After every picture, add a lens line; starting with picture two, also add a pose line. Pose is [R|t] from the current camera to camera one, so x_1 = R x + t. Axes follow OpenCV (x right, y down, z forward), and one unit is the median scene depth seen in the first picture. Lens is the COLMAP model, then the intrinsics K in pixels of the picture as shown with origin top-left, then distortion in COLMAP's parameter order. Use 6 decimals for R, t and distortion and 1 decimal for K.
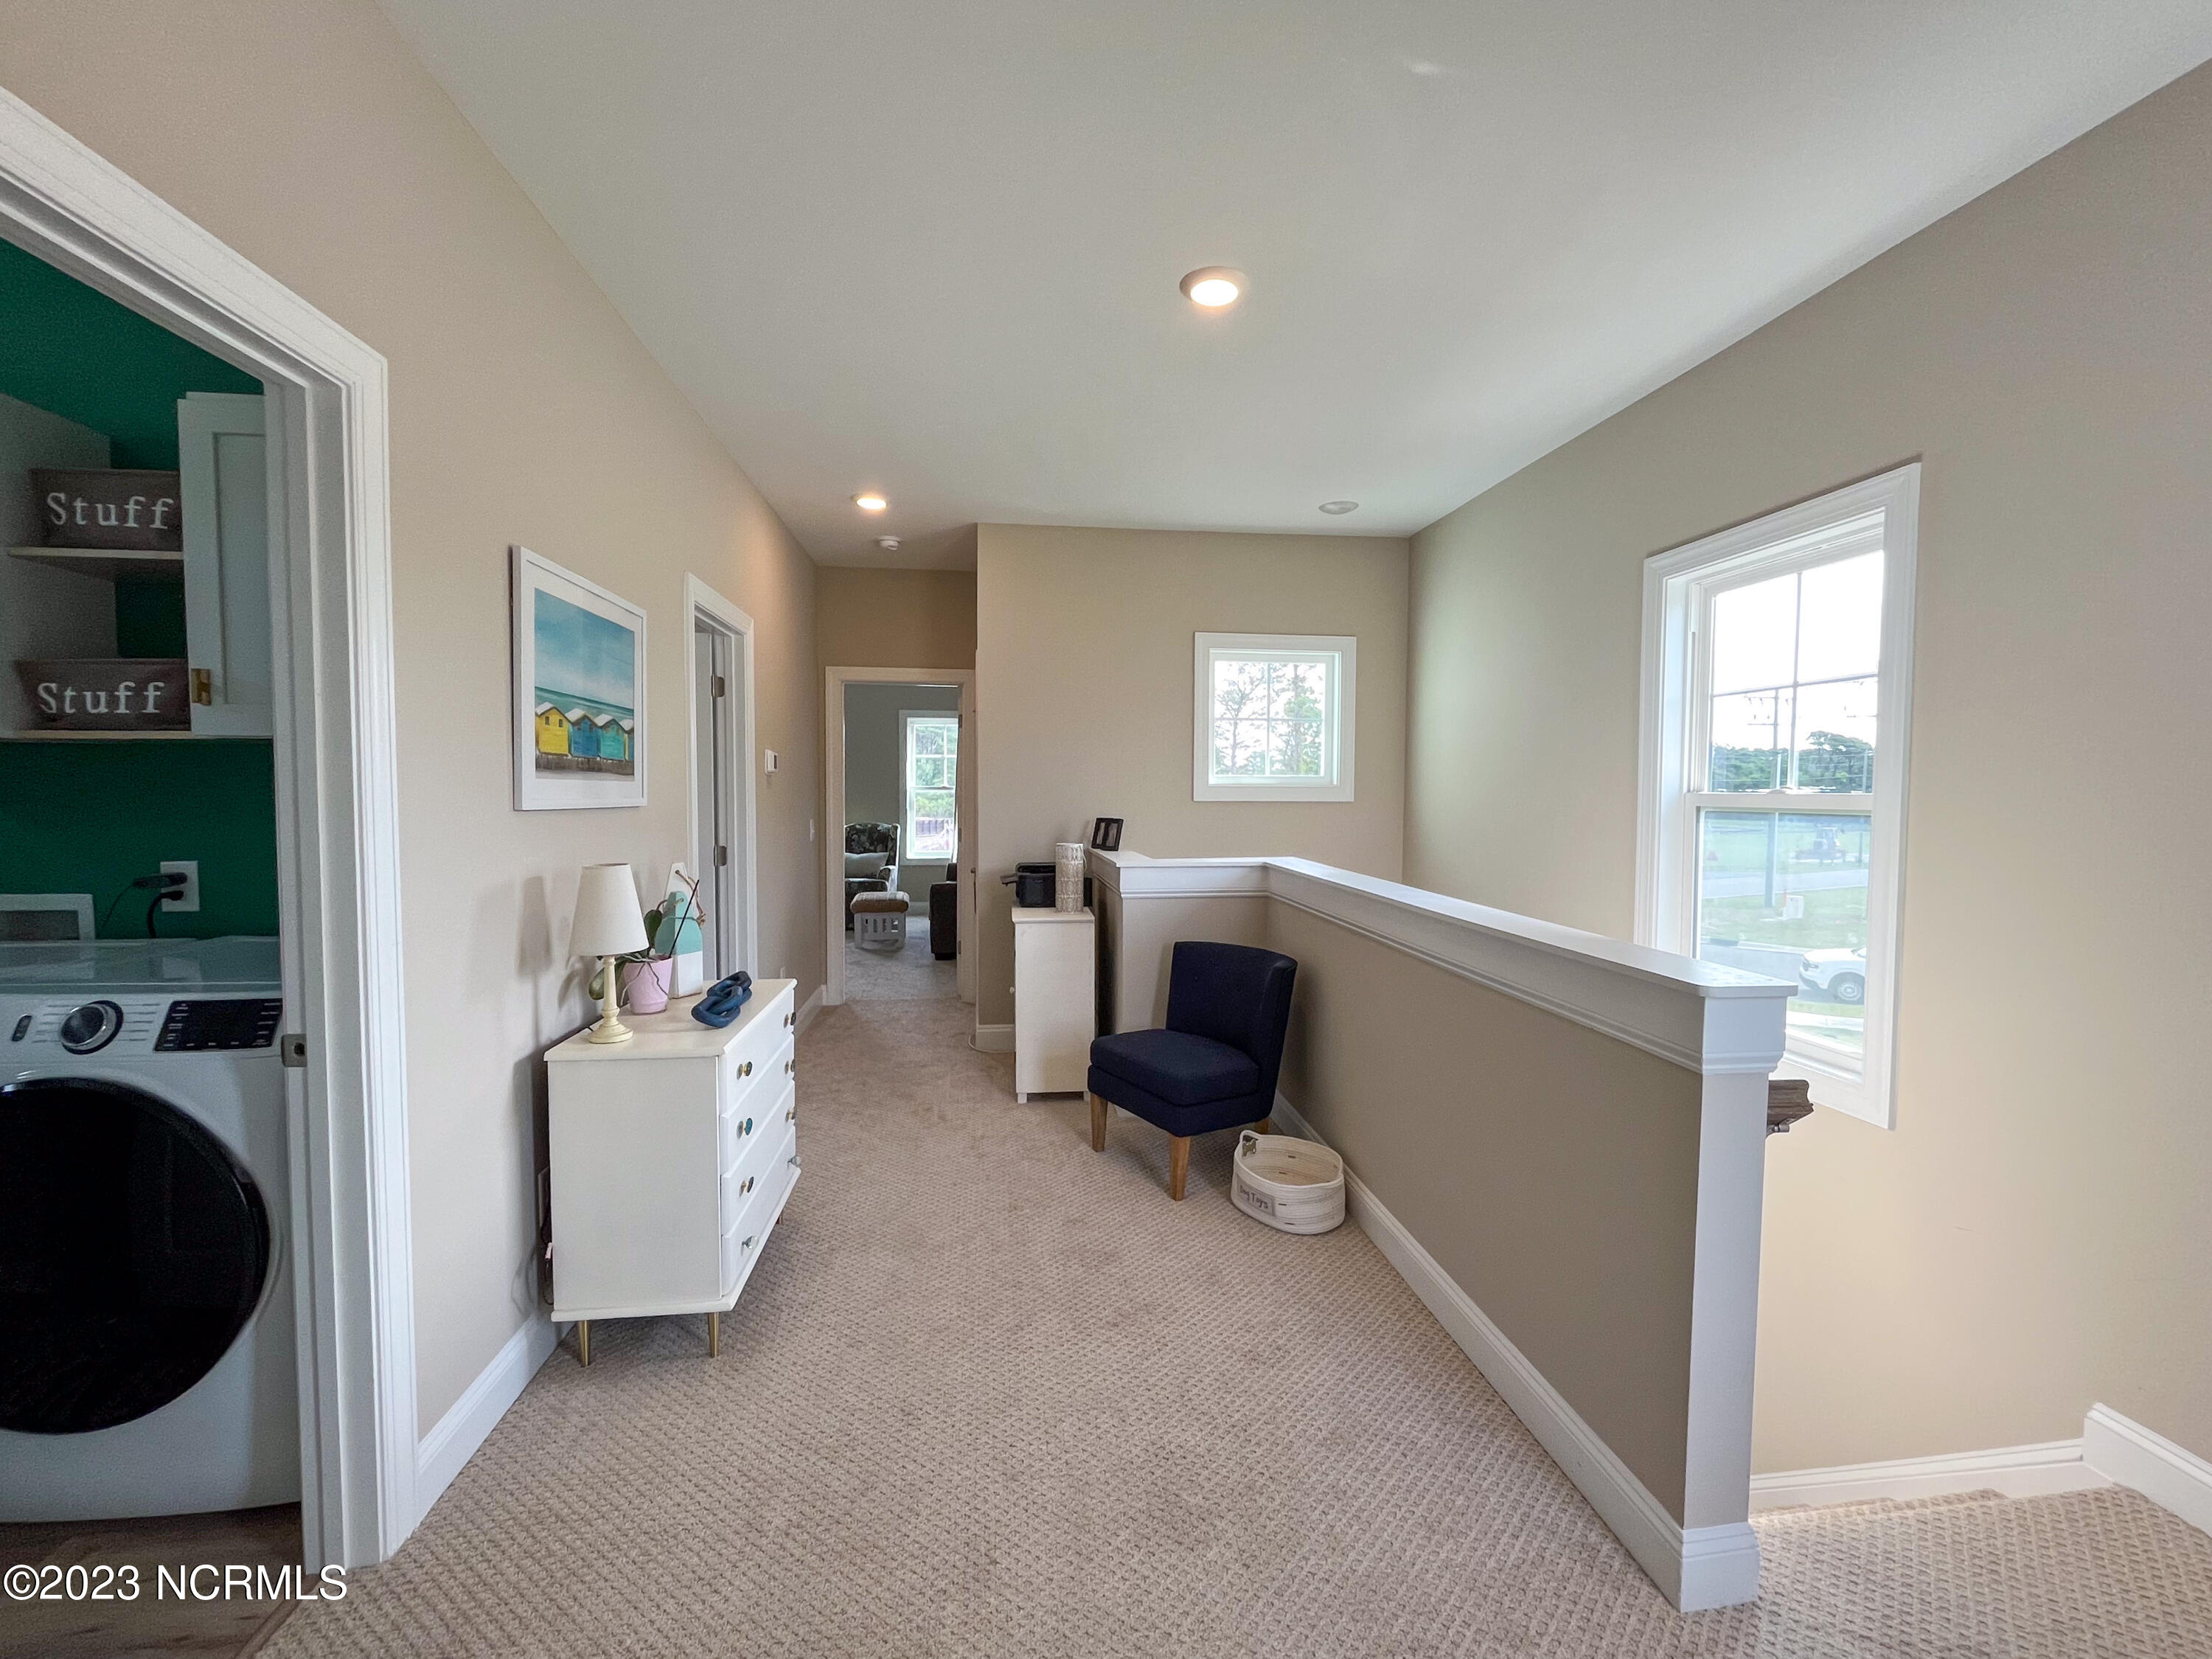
lens RADIAL K [[896.8, 0, 1104.3], [0, 896.8, 830.6], [0, 0, 1]] dist [-0.008035, -0.000069]
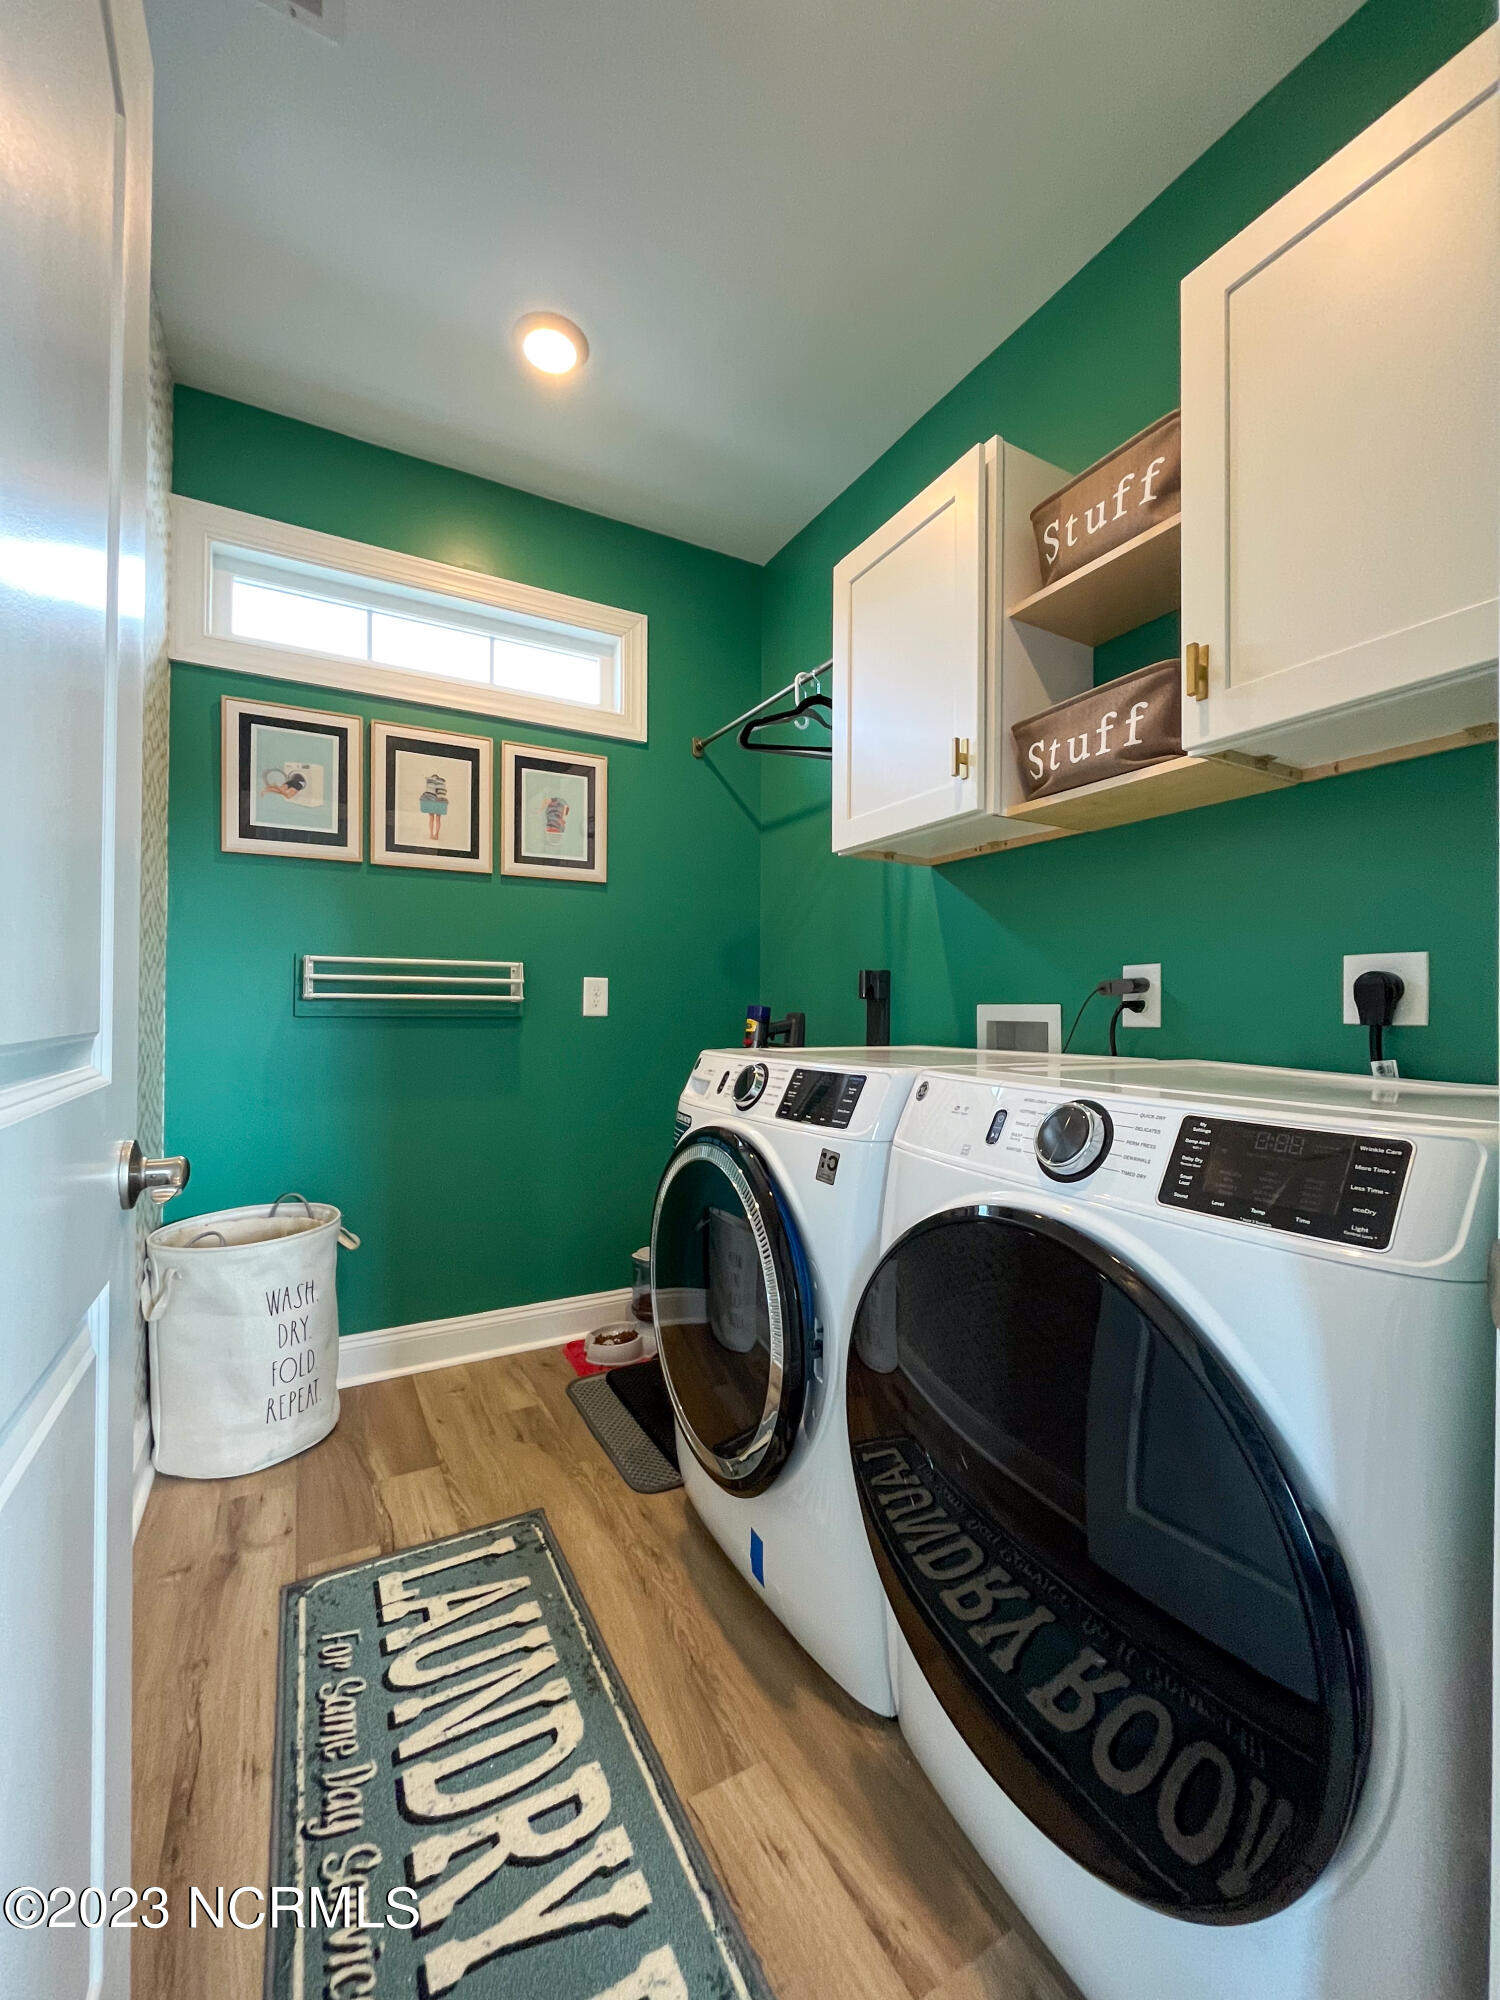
lens RADIAL K [[810.9, 0, 750.5], [0, 810.9, 1007.6], [0, 0, 1]] dist [-0.008035, -0.000069]
pose [[0.368274, -0.005316, -0.929702, -0.563521], [-0.050884, 0.998370, -0.025865, 0.125127], [0.928324, 0.056832, 0.367403, 0.466530]]
